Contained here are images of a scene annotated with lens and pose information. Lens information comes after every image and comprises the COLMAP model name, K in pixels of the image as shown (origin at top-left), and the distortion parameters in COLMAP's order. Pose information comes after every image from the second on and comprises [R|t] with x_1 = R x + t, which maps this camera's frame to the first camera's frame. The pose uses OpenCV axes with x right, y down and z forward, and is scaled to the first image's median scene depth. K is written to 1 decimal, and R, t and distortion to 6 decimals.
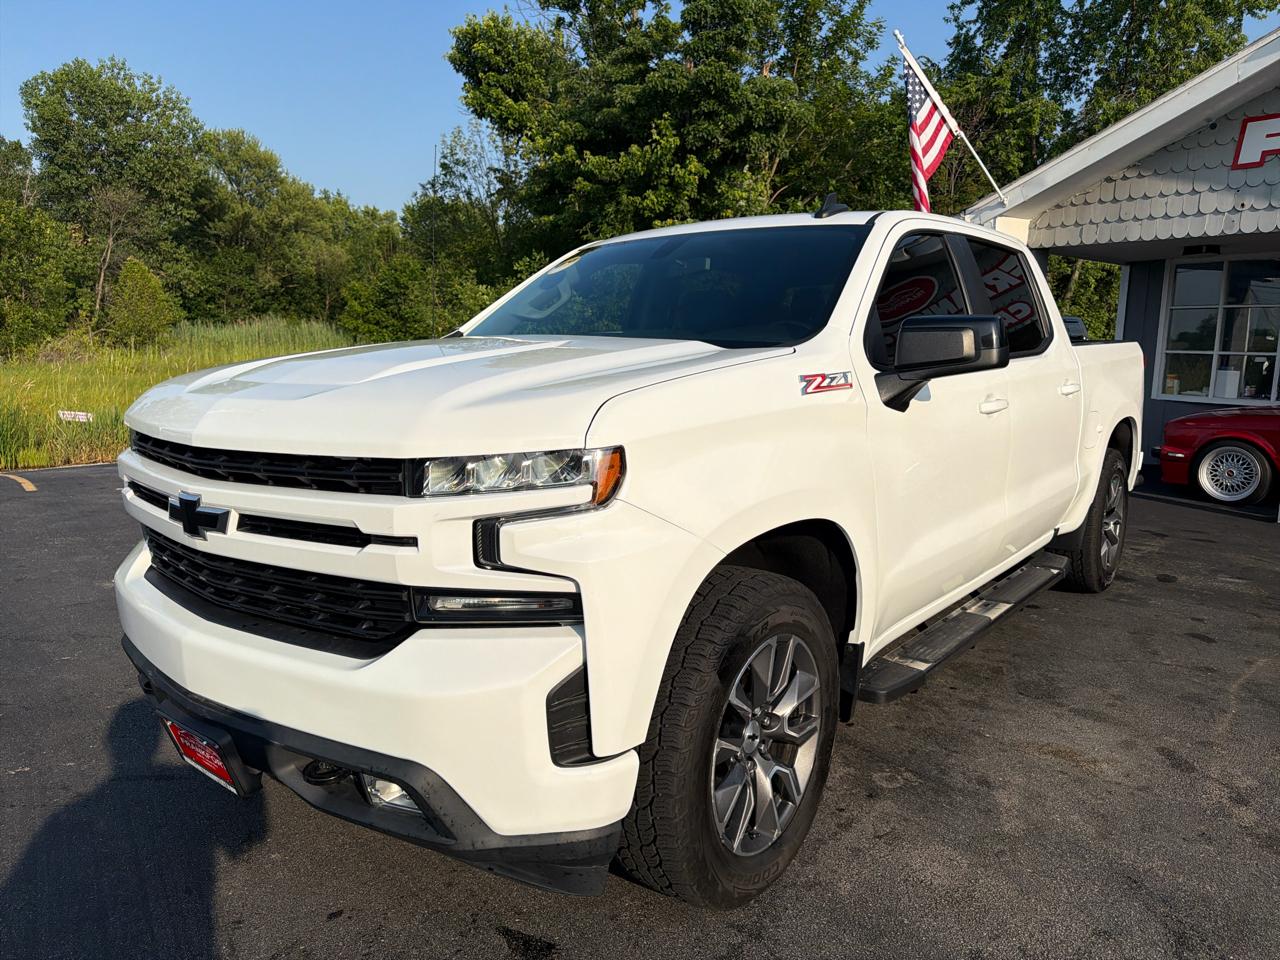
lens RADIAL K [[912.9, 0, 640.7], [0, 912.9, 495.3], [0, 0, 1]] dist [0.031131, -0.035903]
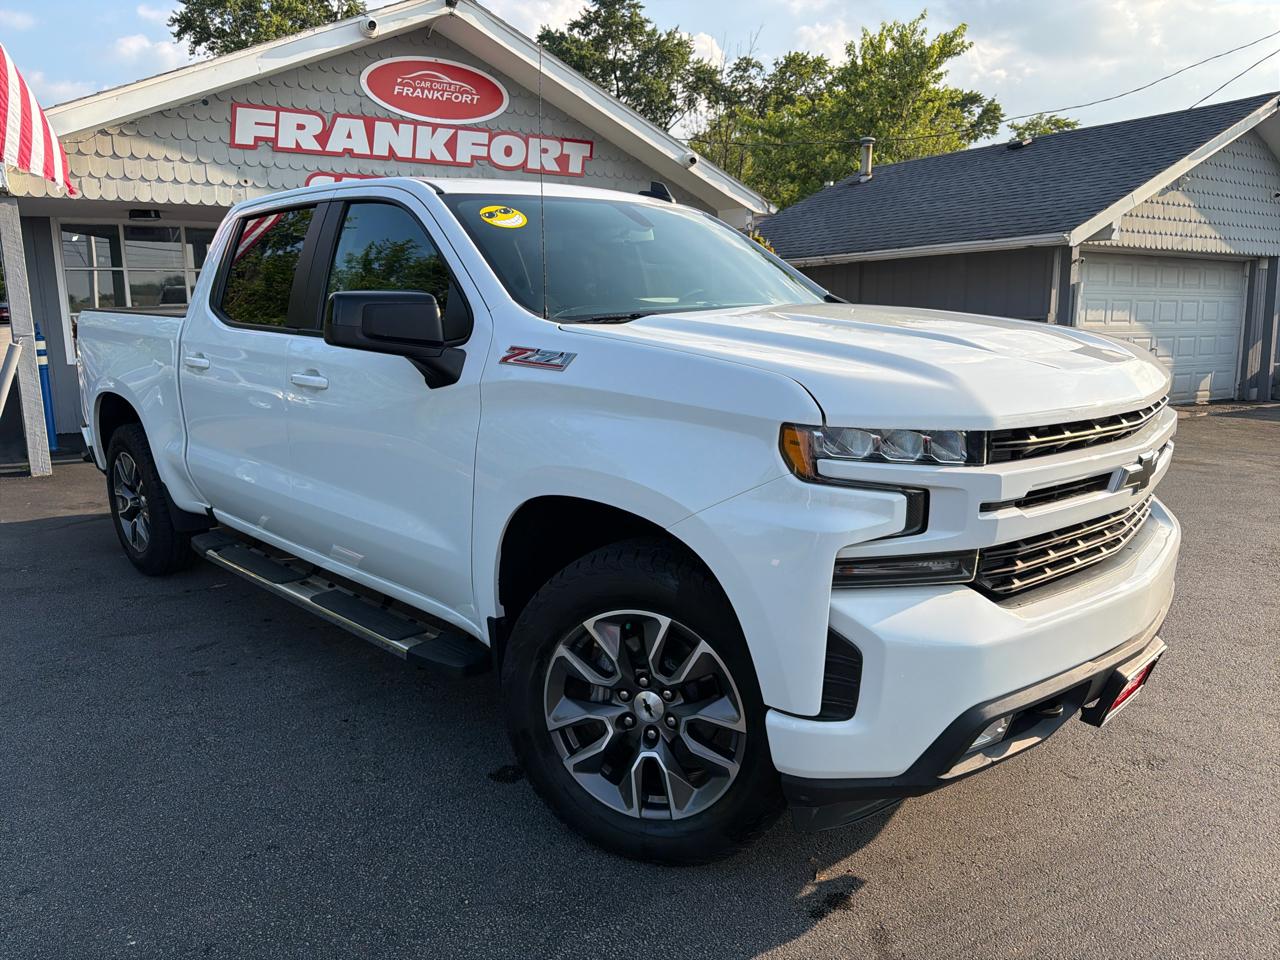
lens RADIAL K [[912.9, 0, 647.9], [0, 912.9, 475.1], [0, 0, 1]] dist [0.031131, -0.035903]
pose [[0.125428, -0.189829, 0.973773, -0.347445], [0.174669, 0.970417, 0.166676, -0.053380], [-0.976606, 0.149182, 0.154874, 0.310414]]
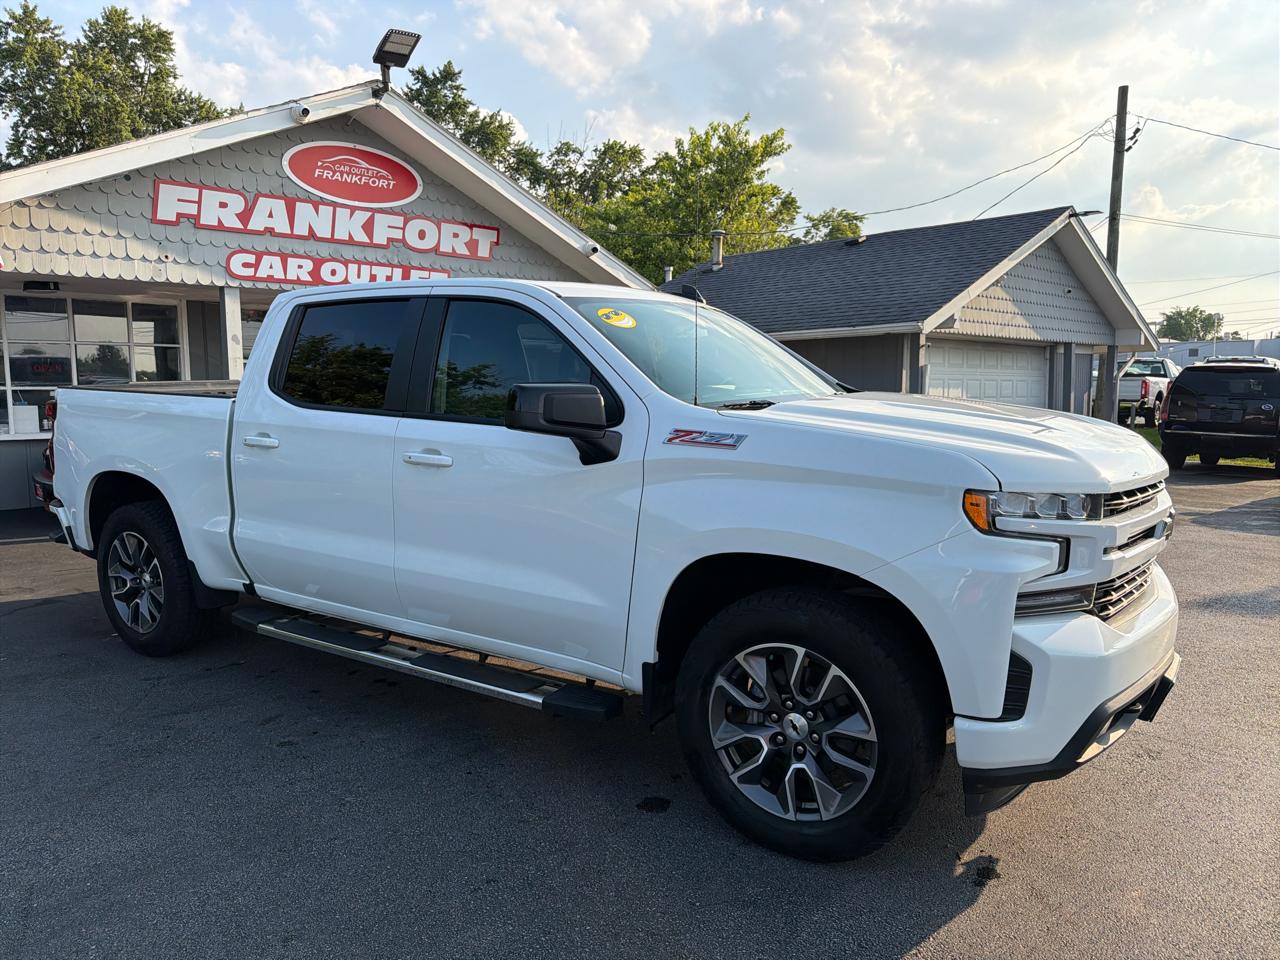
lens RADIAL K [[912.9, 0, 634.5], [0, 912.9, 480.2], [0, 0, 1]] dist [0.031131, -0.035903]
pose [[-0.062494, -0.120761, 0.990713, -0.400661], [0.166791, 0.977430, 0.129663, -0.078940], [-0.984010, 0.173345, -0.040941, 0.416466]]
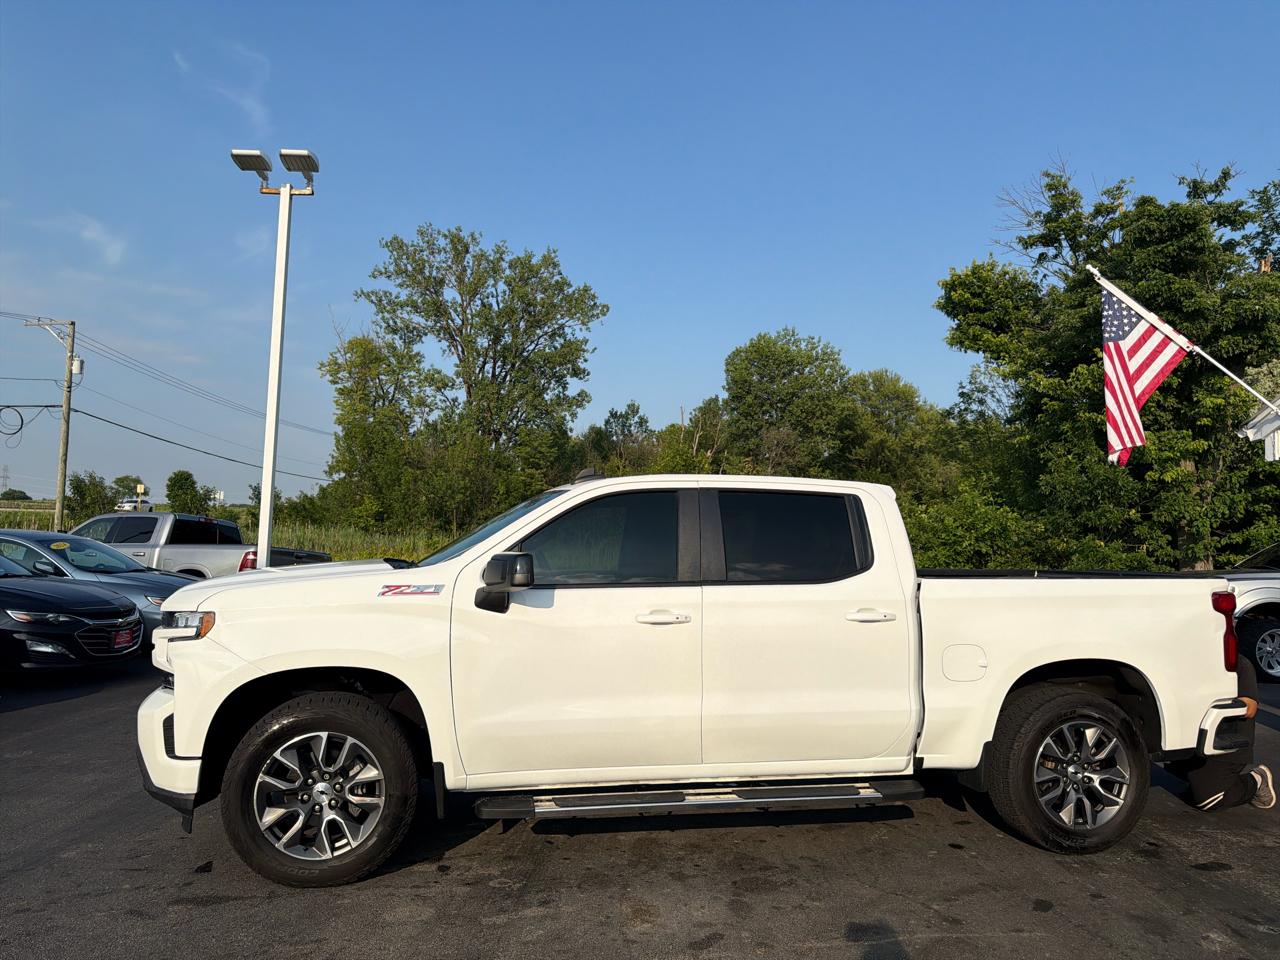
lens RADIAL K [[912.9, 0, 627.1], [0, 912.9, 479.0], [0, 0, 1]] dist [0.031131, -0.035903]
pose [[0.745941, -0.034996, -0.665092, 0.444010], [-0.128038, 0.972456, -0.194773, -0.012302], [0.653589, 0.230446, 0.720914, -0.004501]]
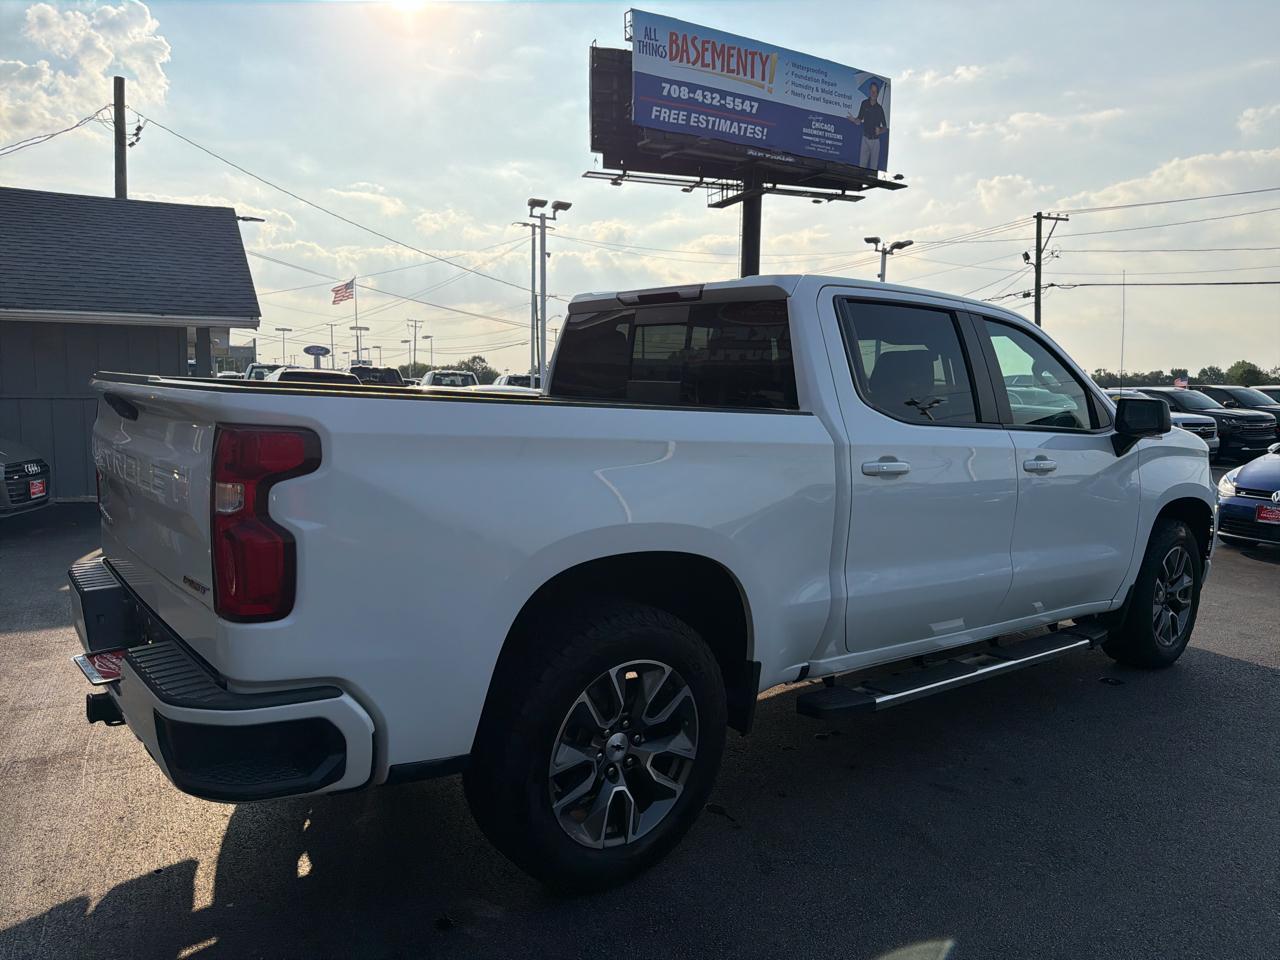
lens RADIAL K [[912.9, 0, 670.1], [0, 912.9, 478.2], [0, 0, 1]] dist [0.031131, -0.035903]
pose [[-0.975184, -0.052225, 0.215146, 0.060004], [0.004298, 0.967132, 0.254240, -0.156265], [-0.221352, 0.248856, -0.942907, 0.928638]]
